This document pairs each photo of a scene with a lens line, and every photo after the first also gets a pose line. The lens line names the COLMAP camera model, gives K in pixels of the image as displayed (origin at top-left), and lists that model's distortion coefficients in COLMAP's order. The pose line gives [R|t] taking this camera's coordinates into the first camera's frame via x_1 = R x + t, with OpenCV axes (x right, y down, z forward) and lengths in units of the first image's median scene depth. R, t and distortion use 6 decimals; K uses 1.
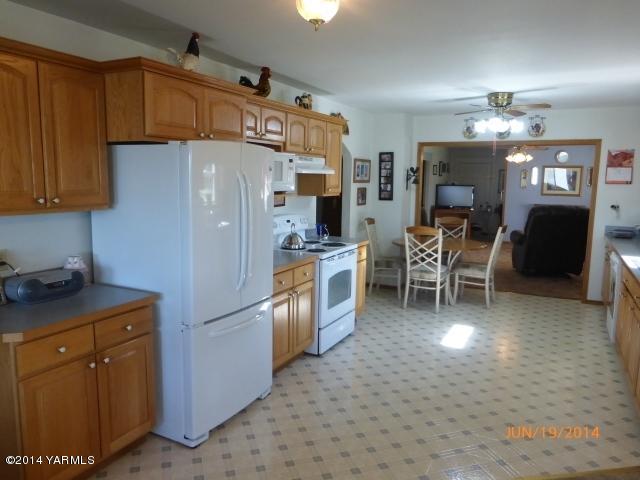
lens RADIAL K [[469.3, 0, 320.0], [0, 469.3, 240.0], [0, 0, 1]] dist [-0.044562, 0.031691]
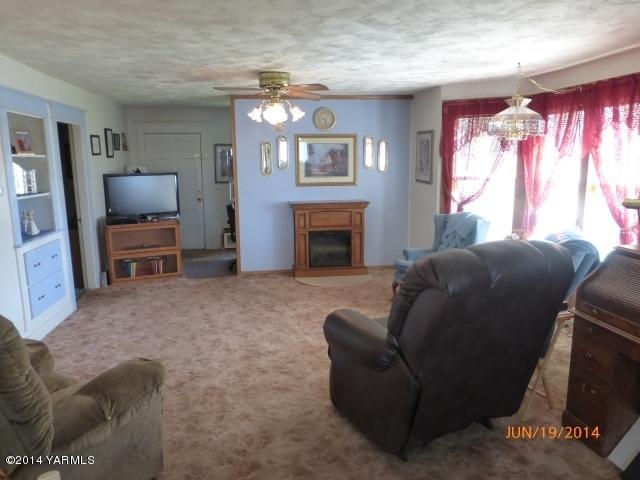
lens RADIAL K [[469.3, 0, 320.0], [0, 469.3, 240.0], [0, 0, 1]] dist [-0.044562, 0.031691]
pose [[0.802242, -0.125346, 0.583692, 0.301335], [0.100040, 0.992111, 0.075555, -0.141673], [-0.588558, -0.002221, 0.808452, 1.022623]]
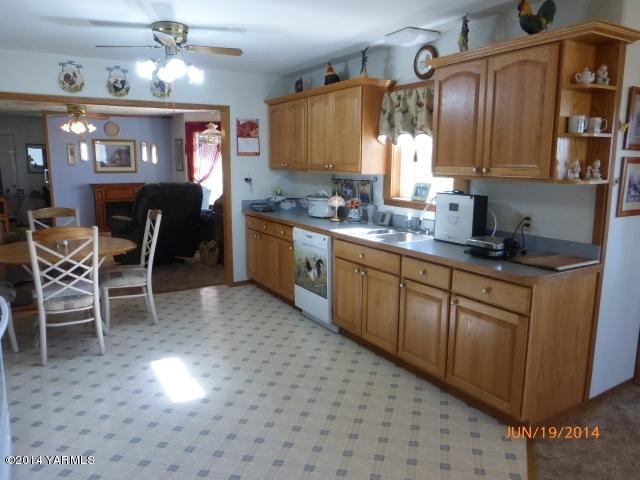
lens RADIAL K [[469.3, 0, 320.0], [0, 469.3, 240.0], [0, 0, 1]] dist [-0.044562, 0.031691]
pose [[0.518192, -0.152955, 0.841476, -0.113681], [0.115439, 0.987383, 0.108388, -0.036949], [-0.847438, 0.040973, 0.529311, 0.375788]]
